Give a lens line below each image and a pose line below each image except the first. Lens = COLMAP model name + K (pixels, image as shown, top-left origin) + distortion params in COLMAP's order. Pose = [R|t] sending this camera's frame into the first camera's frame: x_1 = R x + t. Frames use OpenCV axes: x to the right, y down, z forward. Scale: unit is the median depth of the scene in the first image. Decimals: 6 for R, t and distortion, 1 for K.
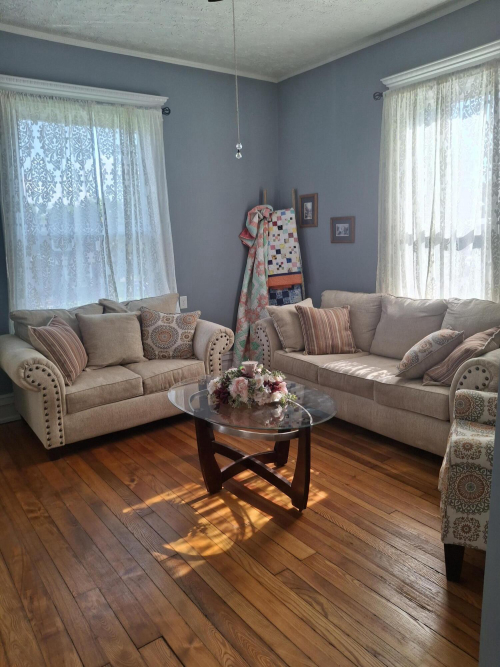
lens RADIAL K [[489.0, 0, 250.2], [0, 489.0, 336.6], [0, 0, 1]] dist [0.094839, -0.190325]
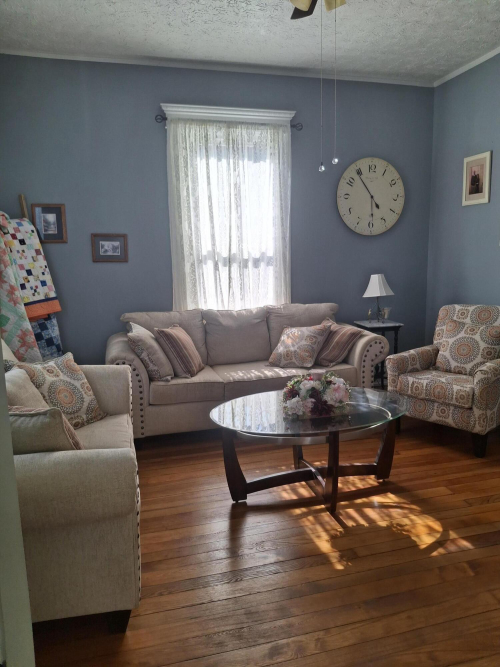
lens RADIAL K [[488.5, 0, 257.4], [0, 488.5, 341.8], [0, 0, 1]] dist [0.118759, -0.263463]
pose [[0.374004, -0.134855, 0.917570, -0.685670], [0.182737, 0.980692, 0.069648, -0.071630], [-0.909246, 0.141625, 0.391425, 0.498885]]
